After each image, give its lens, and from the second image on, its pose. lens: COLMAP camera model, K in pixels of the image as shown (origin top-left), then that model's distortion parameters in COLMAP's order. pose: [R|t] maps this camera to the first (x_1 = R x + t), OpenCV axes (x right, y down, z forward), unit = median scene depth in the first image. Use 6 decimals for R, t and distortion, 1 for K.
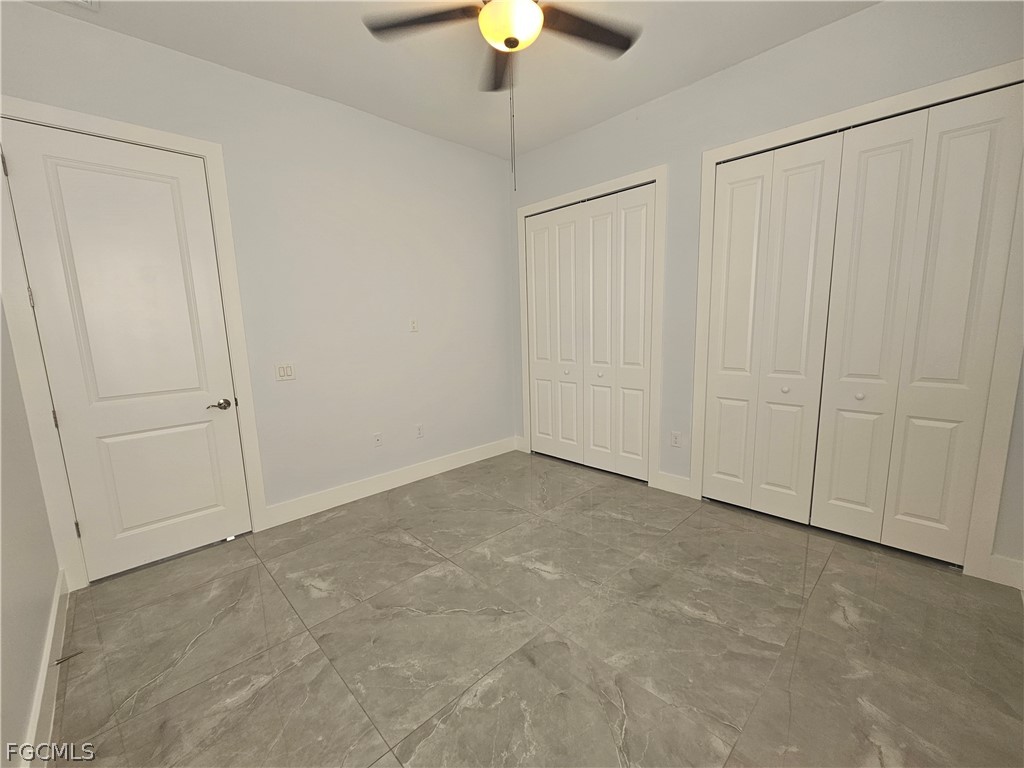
lens RADIAL K [[415.7, 0, 511.0], [0, 415.7, 388.3], [0, 0, 1]] dist [0.001458, 0.000633]
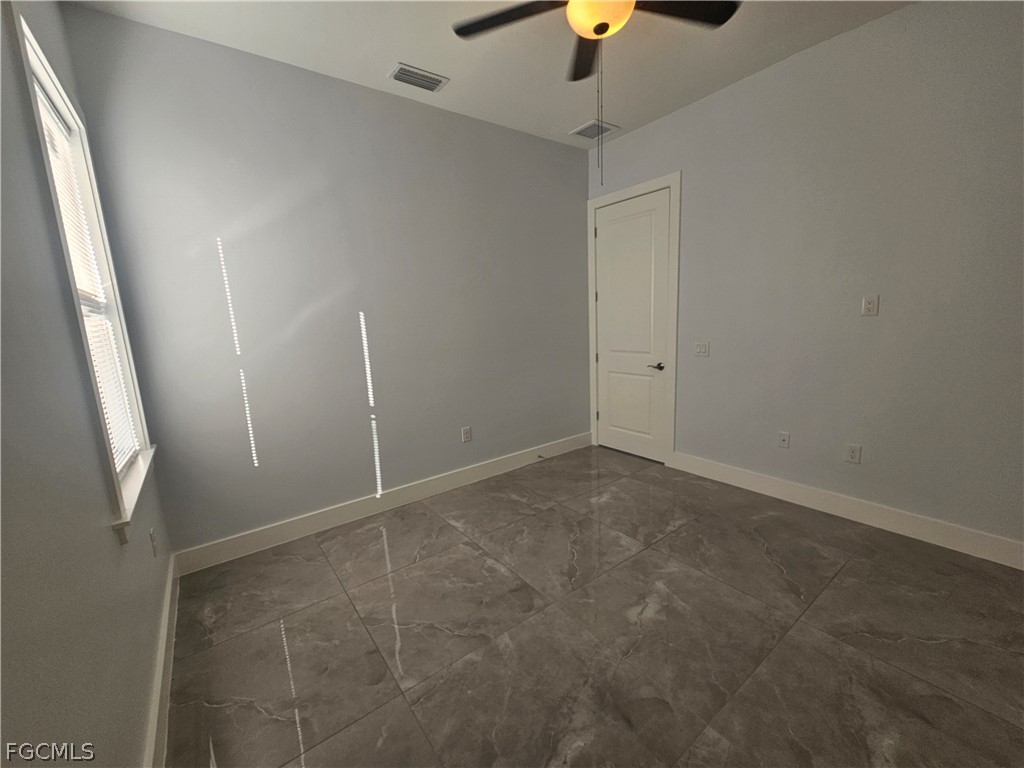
lens RADIAL K [[413.5, 0, 508.1], [0, 413.5, 398.3], [0, 0, 1]] dist [0.000717, 0.000064]
pose [[-0.128197, 0.225665, -0.965733, 0.973646], [-0.109355, 0.964614, 0.239920, -0.178006], [0.985701, 0.136365, -0.098983, 0.875305]]
